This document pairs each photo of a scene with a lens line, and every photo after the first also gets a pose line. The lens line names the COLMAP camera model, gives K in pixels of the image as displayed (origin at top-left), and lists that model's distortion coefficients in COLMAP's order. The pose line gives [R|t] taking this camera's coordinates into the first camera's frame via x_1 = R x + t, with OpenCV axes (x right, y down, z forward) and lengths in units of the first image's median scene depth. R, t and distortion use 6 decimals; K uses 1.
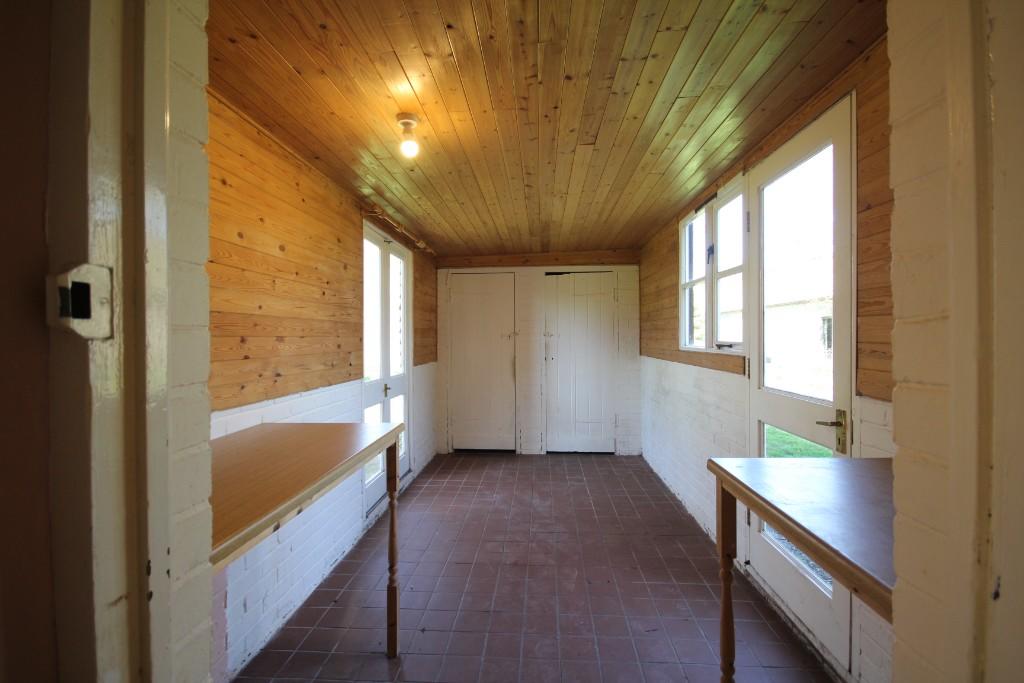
lens RADIAL K [[470.9, 0, 510.3], [0, 470.9, 337.7], [0, 0, 1]] dist [-0.001445, -0.000913]
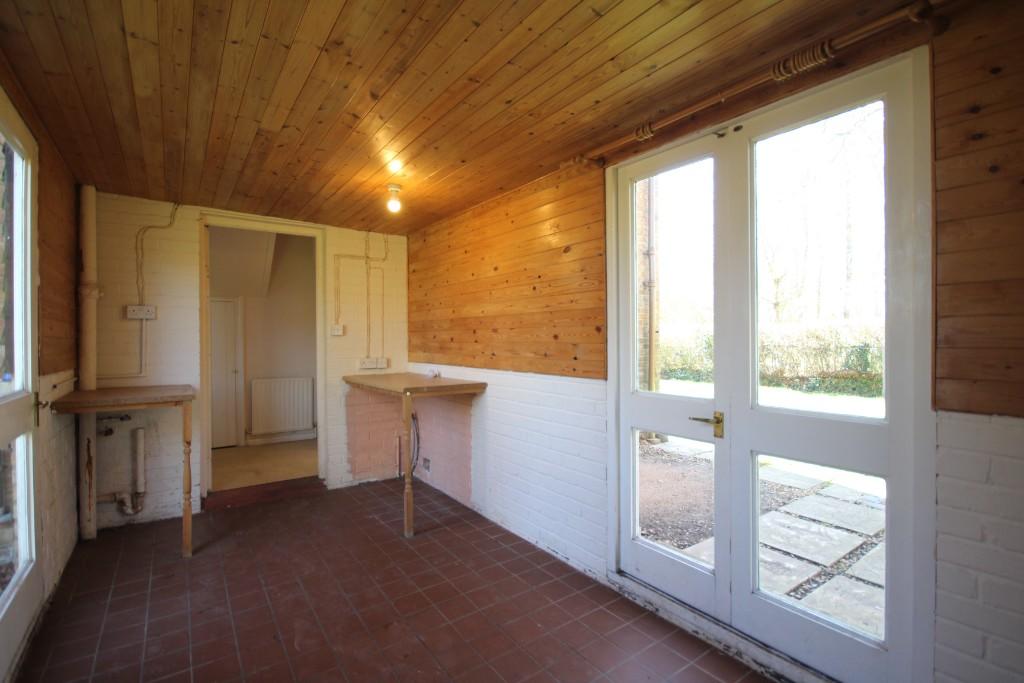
lens RADIAL K [[470.9, 0, 509.6], [0, 470.9, 342.7], [0, 0, 1]] dist [-0.001445, -0.000913]
pose [[-0.772939, 0.013912, -0.634328, 0.407653], [0.007312, 0.999889, 0.013020, 0.021251], [0.634438, 0.005425, -0.772955, 2.112053]]
